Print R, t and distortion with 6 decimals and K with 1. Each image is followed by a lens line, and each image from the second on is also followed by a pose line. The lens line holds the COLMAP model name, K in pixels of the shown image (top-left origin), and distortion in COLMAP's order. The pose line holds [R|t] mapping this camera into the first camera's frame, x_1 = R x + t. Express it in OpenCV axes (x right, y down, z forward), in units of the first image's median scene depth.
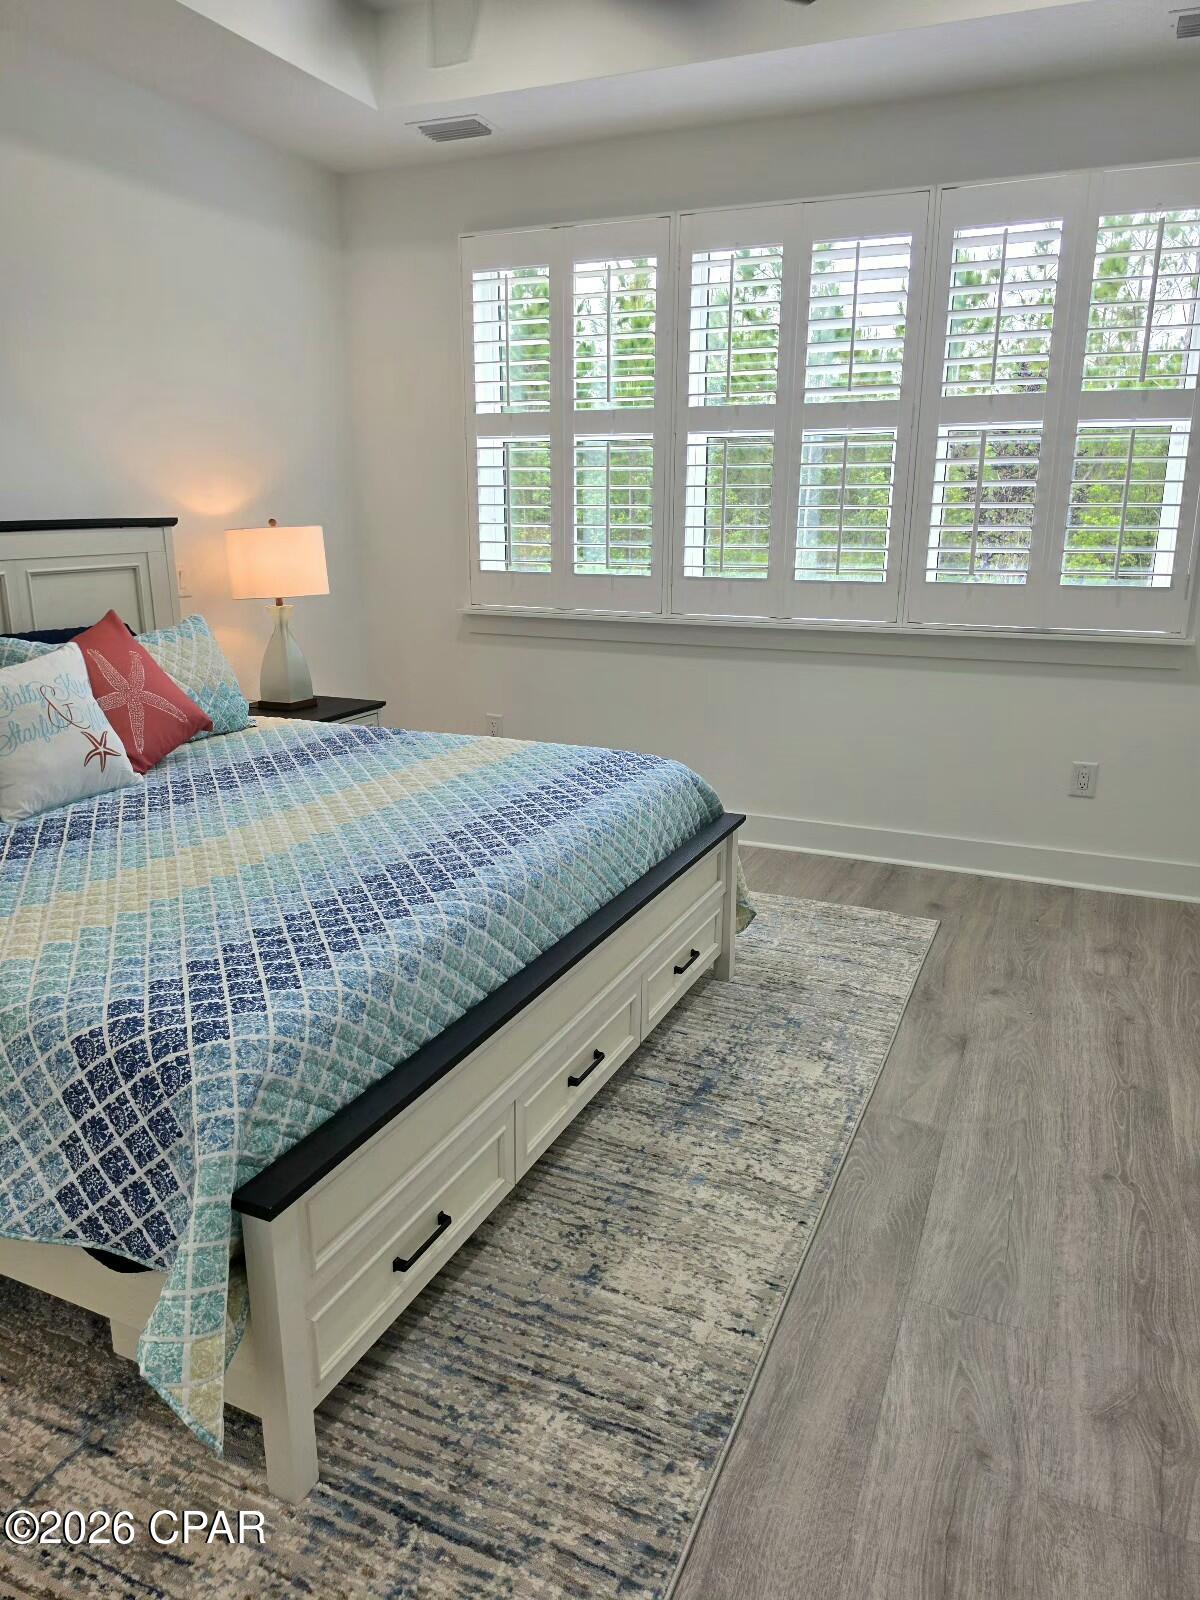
lens RADIAL K [[1112.8, 0, 600.0], [0, 1112.8, 800.0], [0, 0, 1]] dist [0.009781, -0.002837]
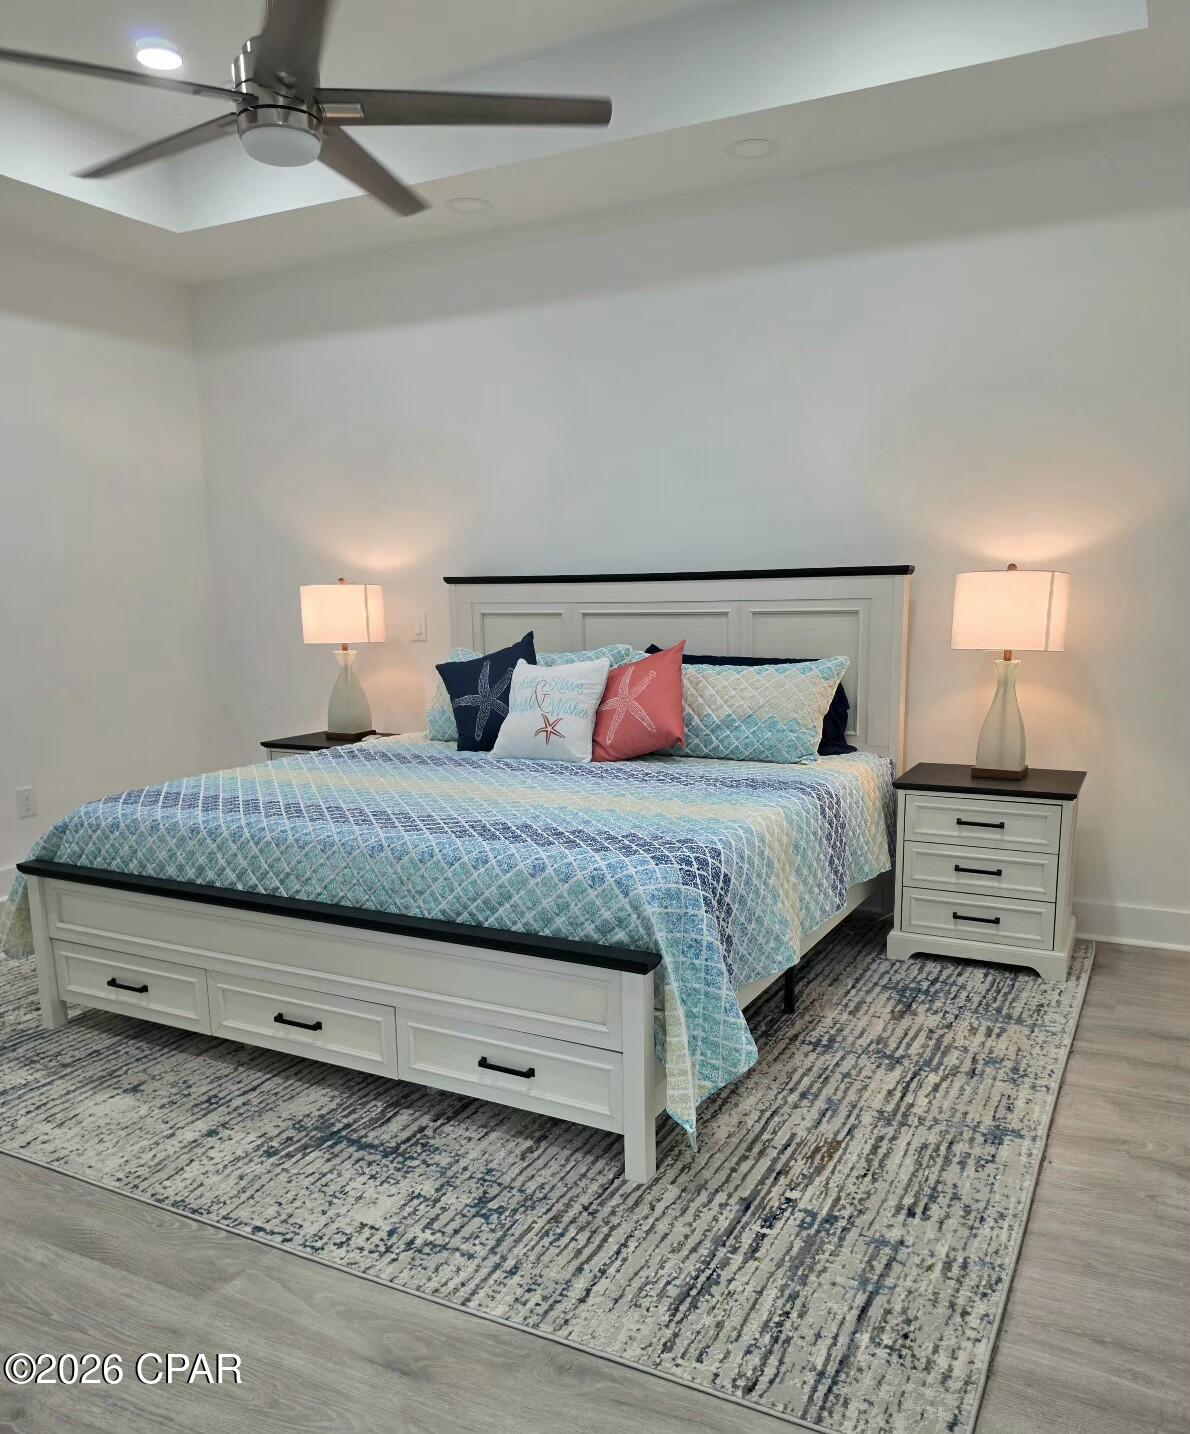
lens RADIAL K [[1067.3, 0, 595.0], [0, 1067.3, 717.0], [0, 0, 1]] dist [-0.004902, -0.005830]
pose [[-0.035524, 0.146921, -0.988510, 1.131843], [-0.232410, 0.960801, 0.151154, -0.350003], [0.971969, 0.235109, 0.000015, 1.302020]]
